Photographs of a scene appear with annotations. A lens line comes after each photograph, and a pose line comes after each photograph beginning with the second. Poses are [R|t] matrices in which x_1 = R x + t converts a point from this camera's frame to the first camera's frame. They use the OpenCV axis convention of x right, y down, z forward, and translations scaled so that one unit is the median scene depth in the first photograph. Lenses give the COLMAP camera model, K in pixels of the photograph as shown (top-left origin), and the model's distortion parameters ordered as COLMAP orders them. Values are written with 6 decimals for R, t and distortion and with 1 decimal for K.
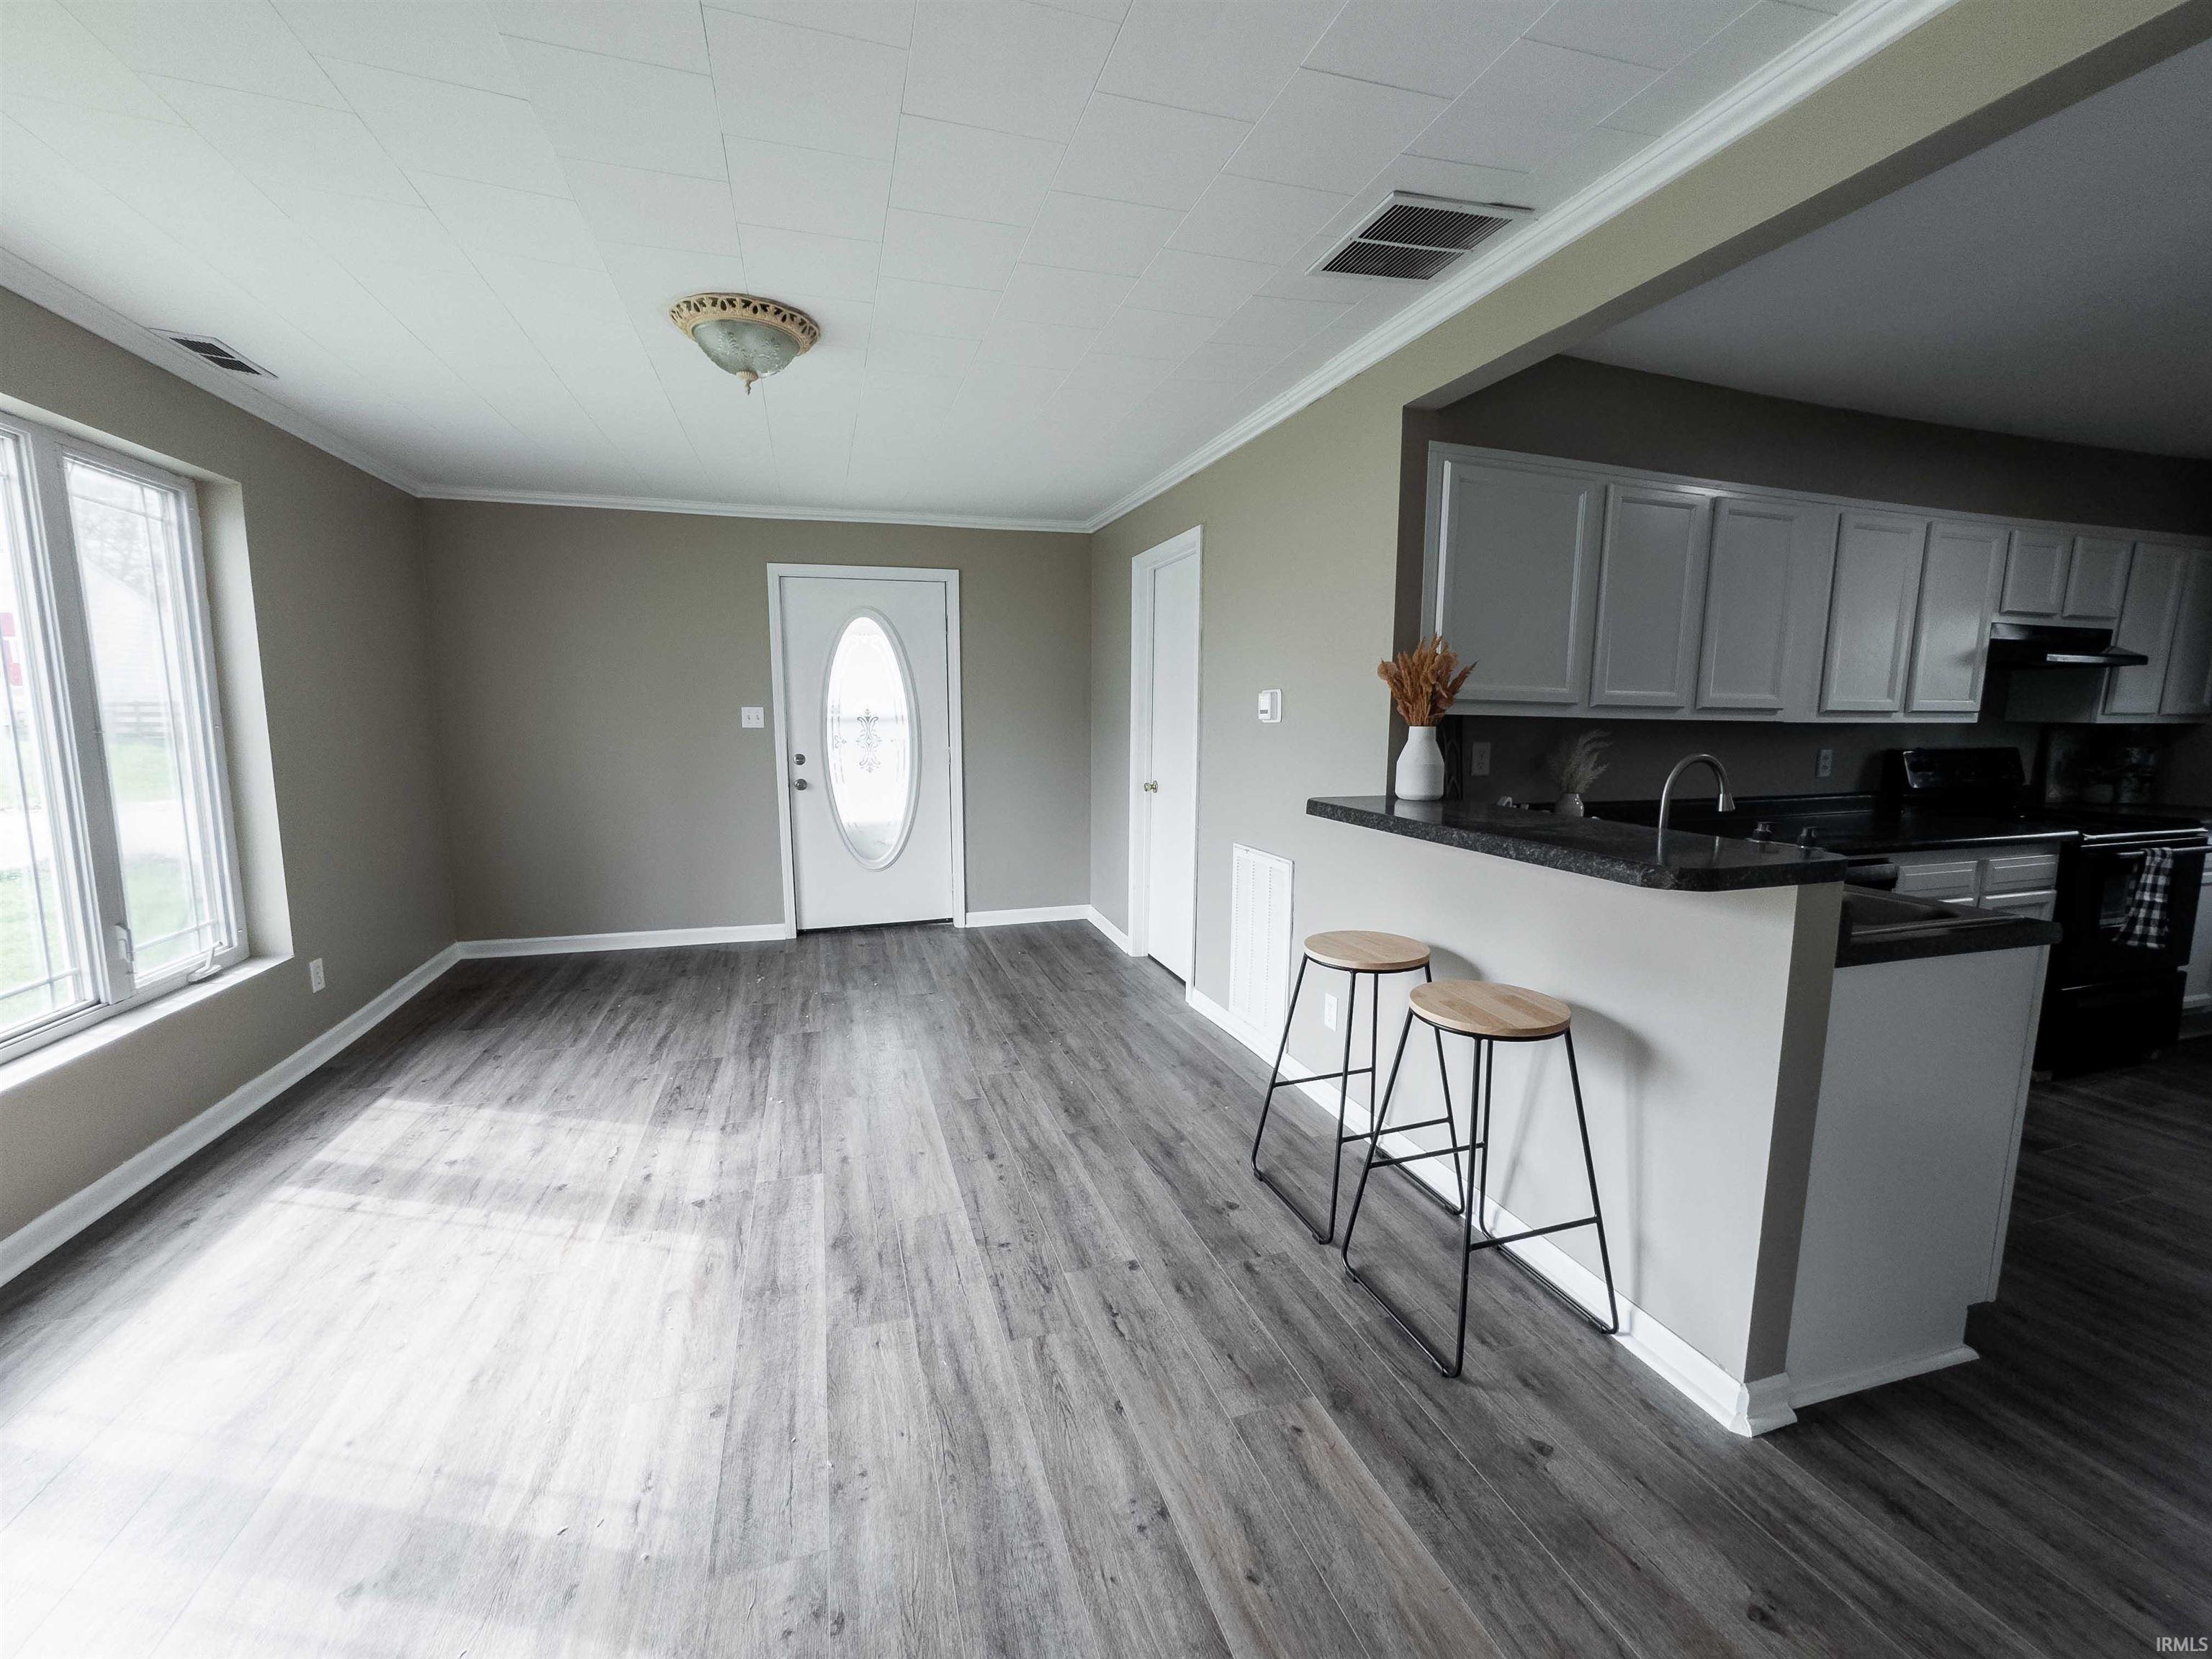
lens RADIAL K [[901.3, 0, 1095.0], [0, 901.3, 828.3], [0, 0, 1]] dist [-0.030767, 0.013955]
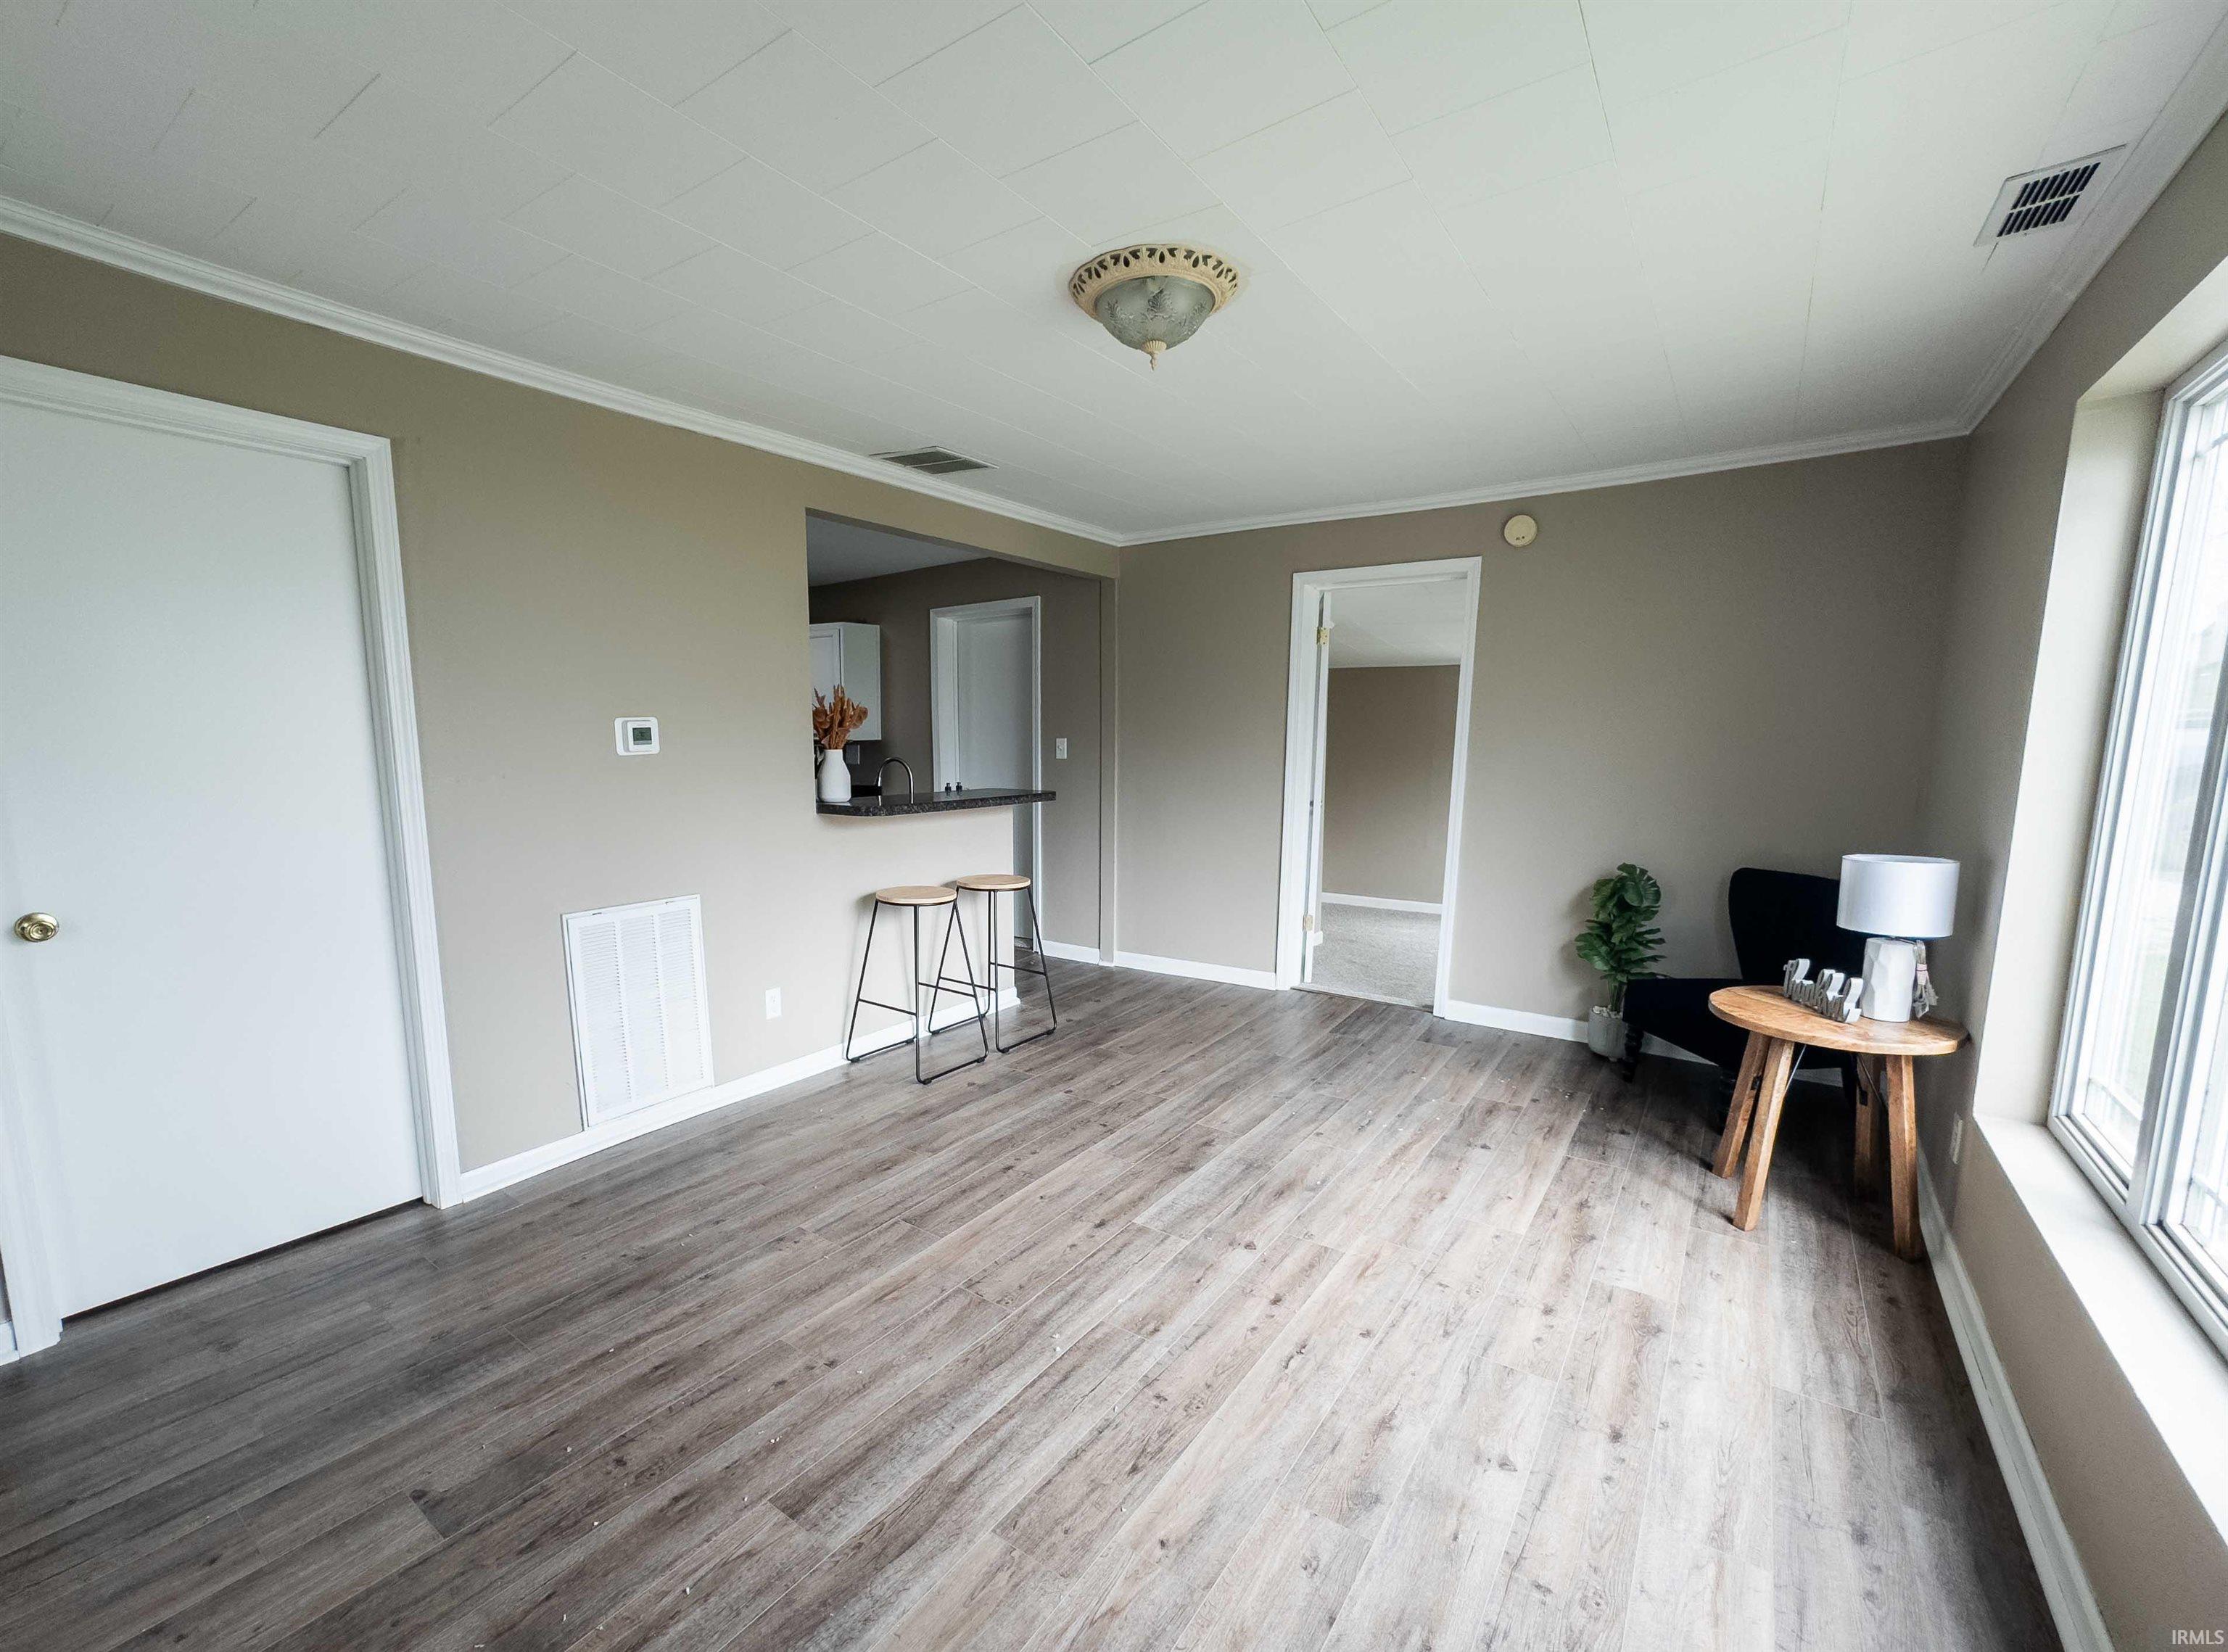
lens RADIAL K [[961.8, 0, 1046.6], [0, 961.8, 878.6], [0, 0, 1]] dist [-0.028840, 0.003860]
pose [[-0.587923, -0.126545, 0.798958, -1.011595], [0.100545, 0.968597, 0.227401, -0.216872], [-0.802644, 0.214025, -0.556736, 1.540893]]
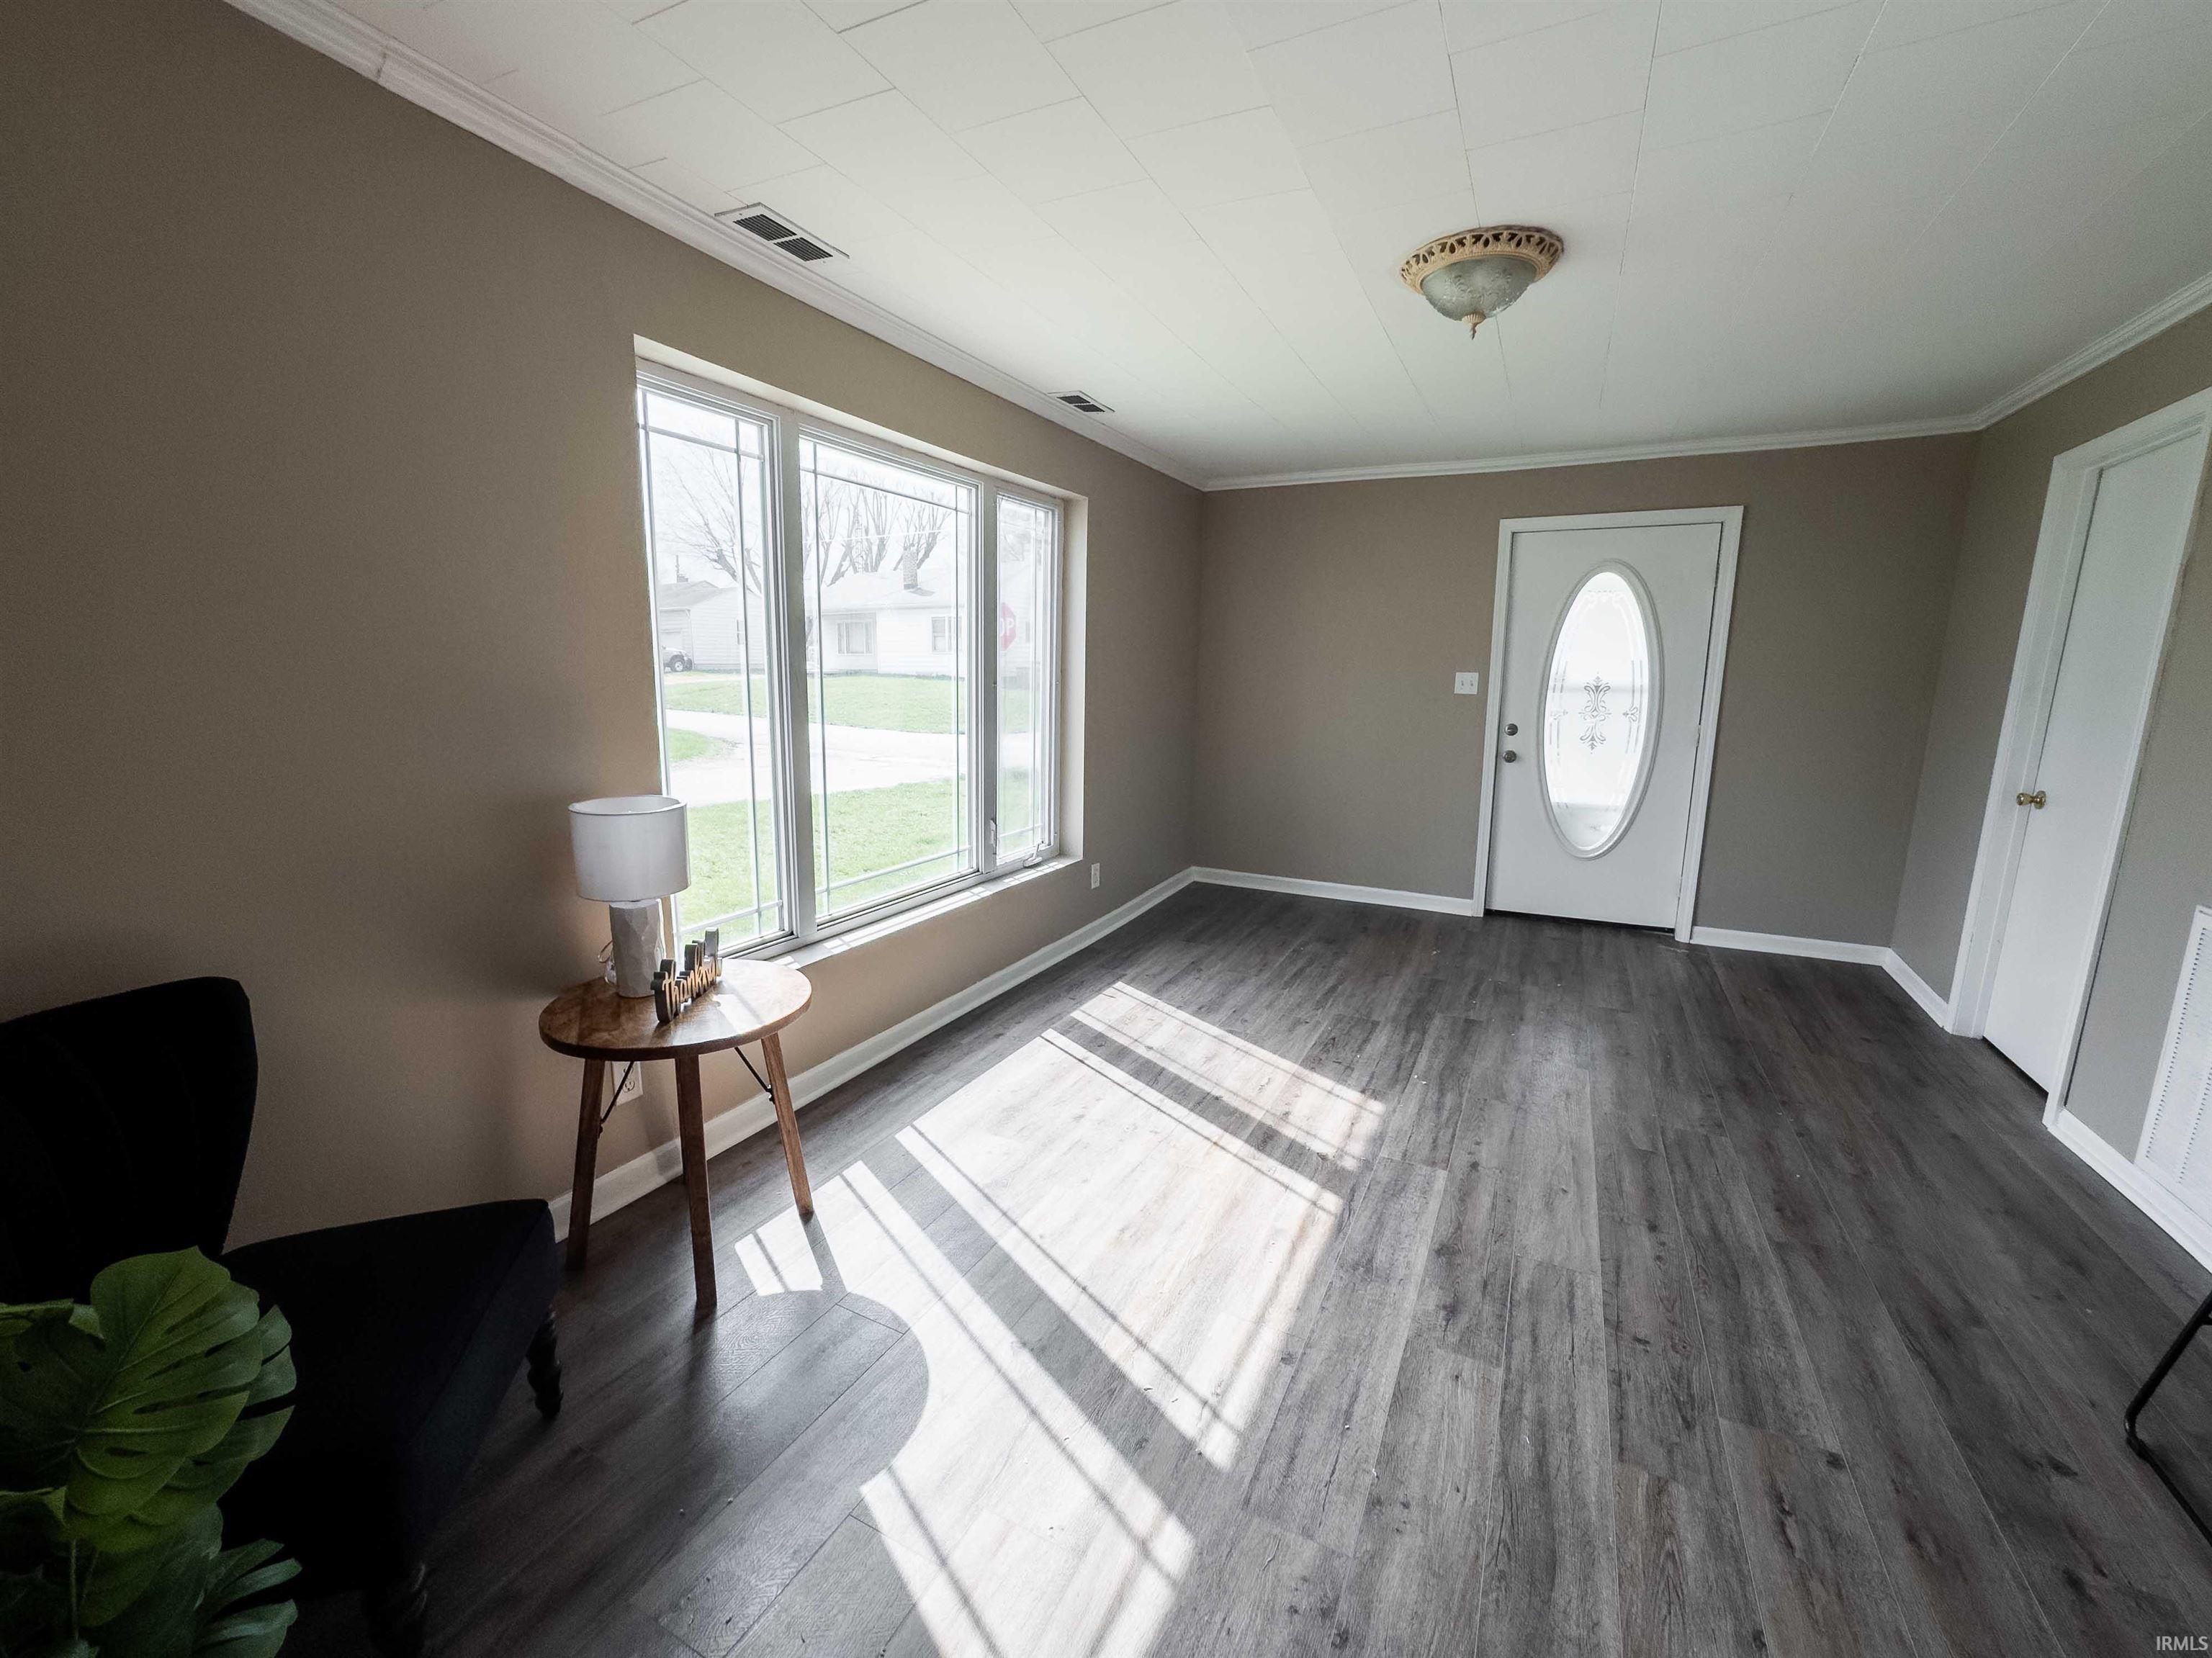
lens RADIAL K [[901.2, 0, 1101.1], [0, 901.2, 831.7], [0, 0, 1]] dist [-0.030767, 0.013955]
pose [[0.717174, 0.129126, -0.684826, 0.034154], [-0.099124, 0.991594, 0.083162, -0.013283], [0.689808, 0.008241, 0.723945, 0.056574]]
